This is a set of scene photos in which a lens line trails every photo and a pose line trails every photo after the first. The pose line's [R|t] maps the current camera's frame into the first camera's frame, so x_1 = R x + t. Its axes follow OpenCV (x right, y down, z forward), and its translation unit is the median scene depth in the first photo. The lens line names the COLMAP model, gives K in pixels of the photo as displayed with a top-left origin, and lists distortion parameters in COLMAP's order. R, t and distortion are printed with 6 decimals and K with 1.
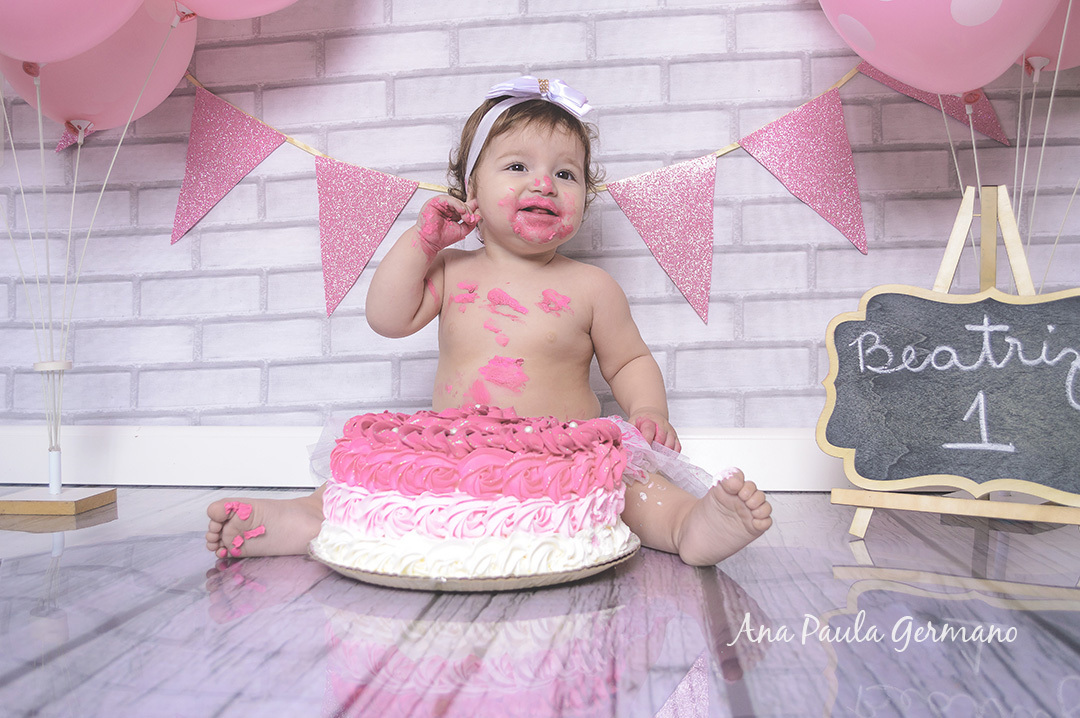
lens RADIAL K [[1115.3, 0, 540.0], [0, 1115.3, 359.0], [0, 0, 1]] dist [-0.062296, 0.007839]
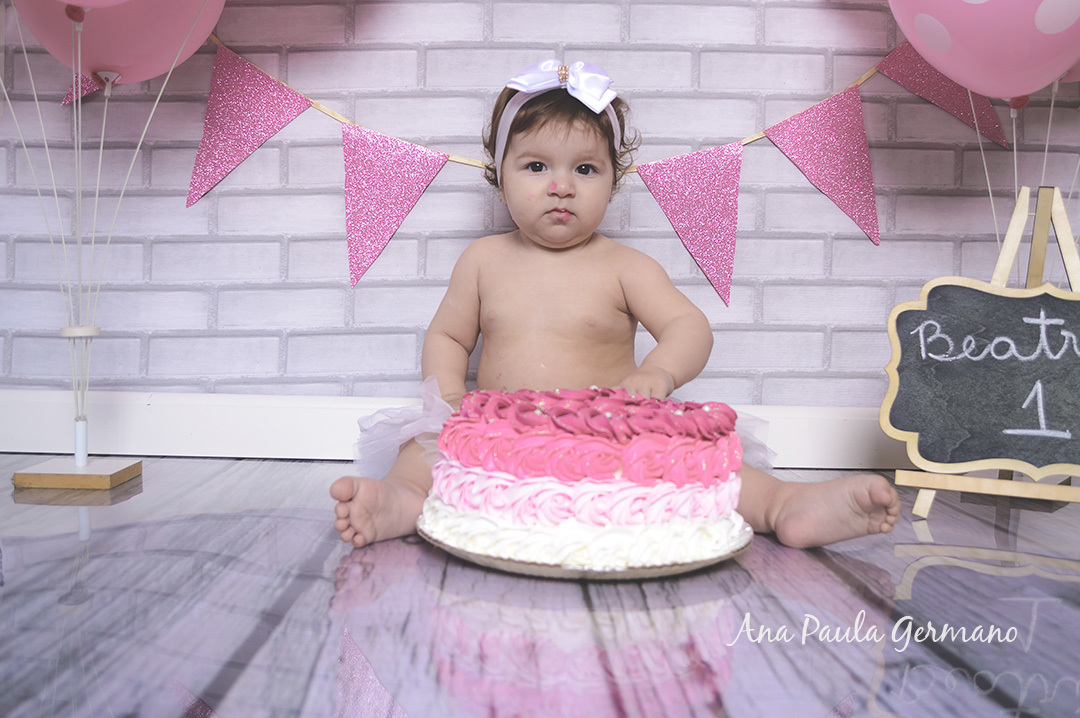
lens RADIAL K [[1034.3, 0, 551.4], [0, 1034.3, 360.8], [0, 0, 1]] dist [-0.078089, 0.007134]
pose [[0.989870, 0.022610, 0.140165, -0.148944], [-0.026902, 0.999223, 0.028798, -0.004067], [-0.139405, -0.032277, 0.989709, 0.073000]]
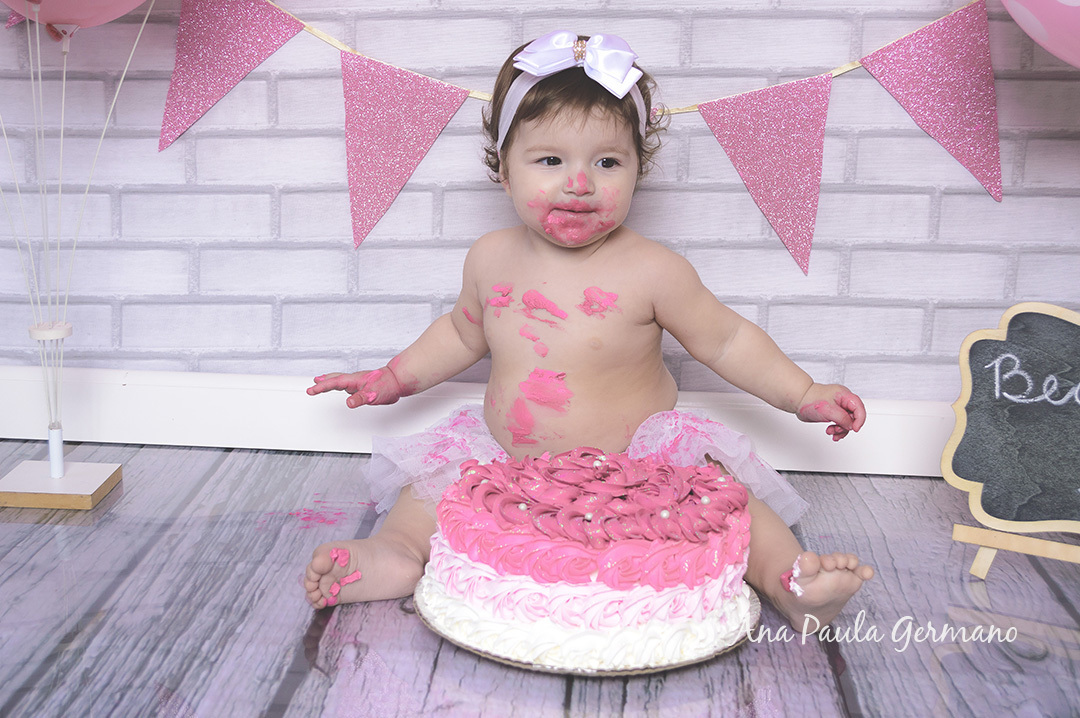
lens RADIAL K [[1562.2, 0, 540.0], [0, 1562.2, 359.0], [0, 0, 1]] dist [-0.019076, -0.023351]
pose [[0.998388, 0.022015, 0.052315, -0.117253], [-0.032081, 0.979240, 0.200149, -0.204596], [-0.046823, -0.201505, 0.978368, -0.175444]]
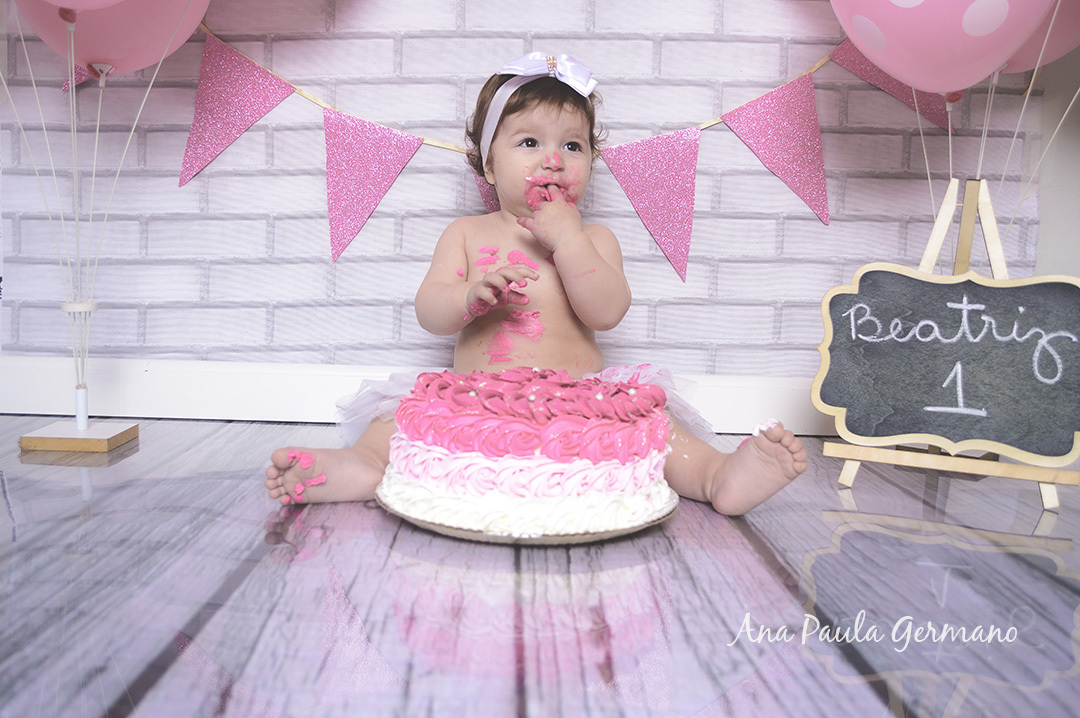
lens RADIAL K [[1002.4, 0, 540.0], [0, 1002.4, 359.0], [0, 0, 1]] dist [-0.066842, -0.003826]
pose [[0.991920, 0.023482, 0.124669, -0.116997], [-0.033658, 0.996214, 0.080160, -0.030501], [-0.122315, -0.083709, 0.988955, 0.029126]]
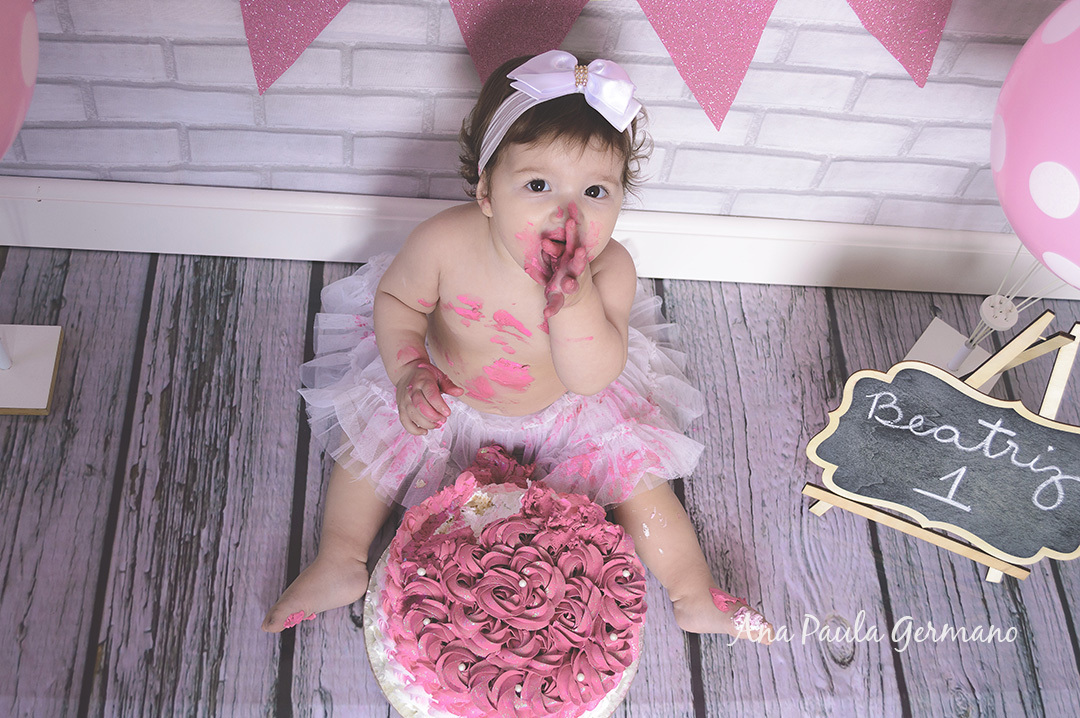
lens RADIAL K [[1201.2, 0, 540.0], [0, 1201.2, 359.0], [0, 0, 1]] dist [-0.056778, 0.017259]
pose [[0.983943, -0.037037, 0.174598, -0.157251], [-0.127466, 0.538927, 0.832653, -0.701724], [-0.124935, -0.841538, 0.525552, 0.387172]]
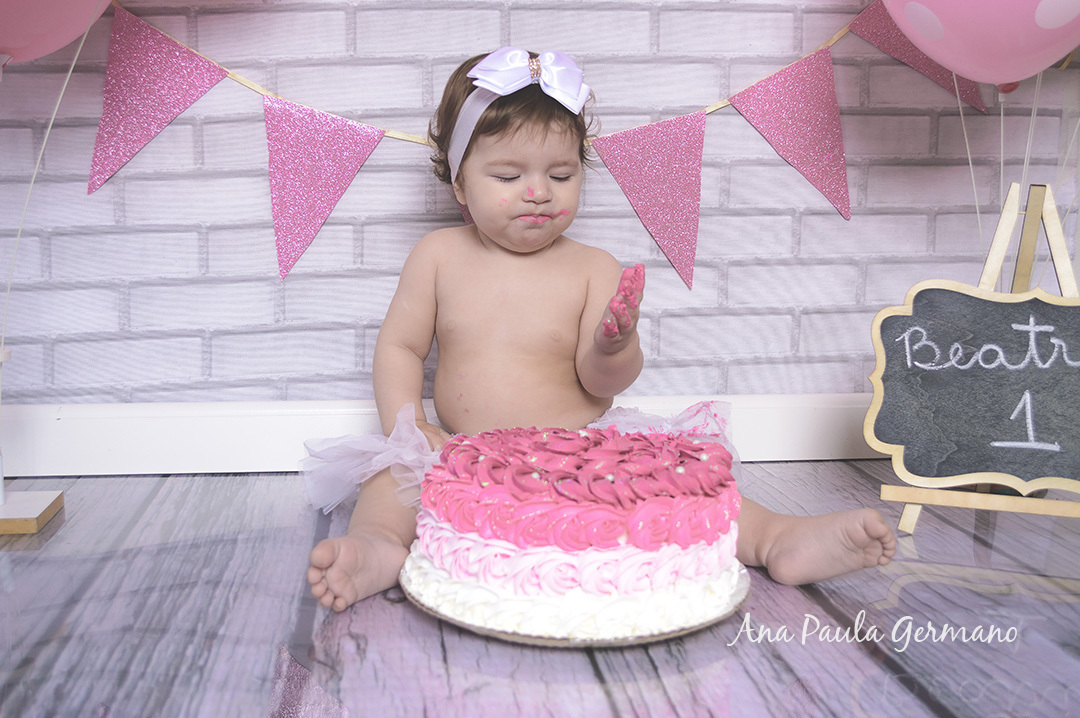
lens RADIAL K [[1159.4, 0, 540.0], [0, 1159.4, 359.0], [0, 0, 1]] dist [-0.065052, 0.029511]
pose [[0.973979, -0.017345, 0.225974, -0.208434], [-0.009125, 0.993258, 0.115566, -0.087890], [-0.226455, -0.114621, 0.967254, 0.055013]]
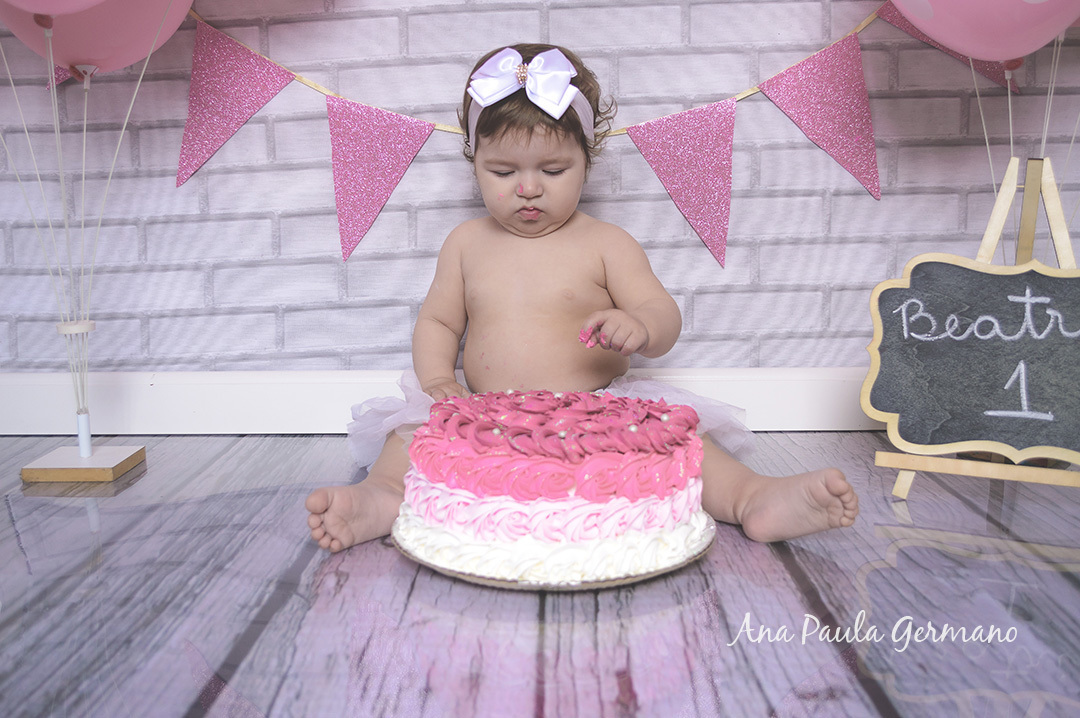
lens RADIAL K [[1075.7, 0, 540.0], [0, 1075.7, 359.0], [0, 0, 1]] dist [-0.068725, 0.016029]
pose [[0.996338, -0.015829, 0.084029, -0.103196], [0.005003, 0.991824, 0.127517, -0.076071], [-0.085361, -0.126629, 0.988271, 0.034102]]
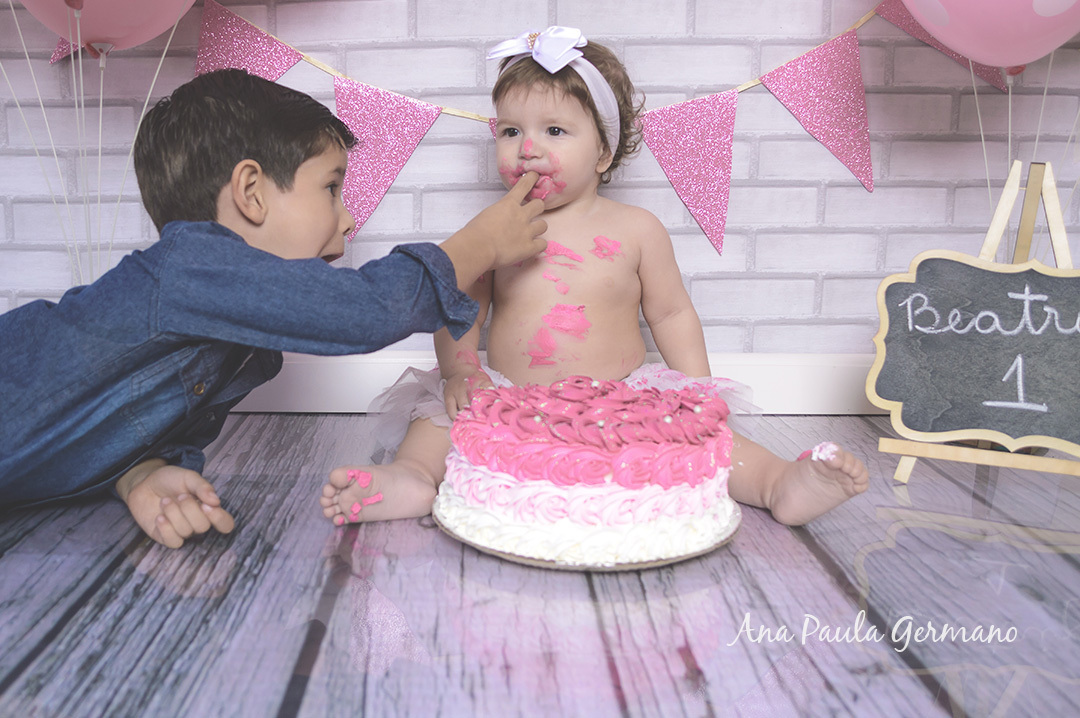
lens RADIAL K [[1087.1, 0, 520.2], [0, 1087.1, 372.5], [0, 0, 1]] dist [-0.073947, 0.008338]
pose [[0.991229, -0.007890, 0.131921, -0.175582], [-0.014780, 0.985335, 0.169987, -0.094570], [-0.131328, -0.170446, 0.976576, 0.011825]]
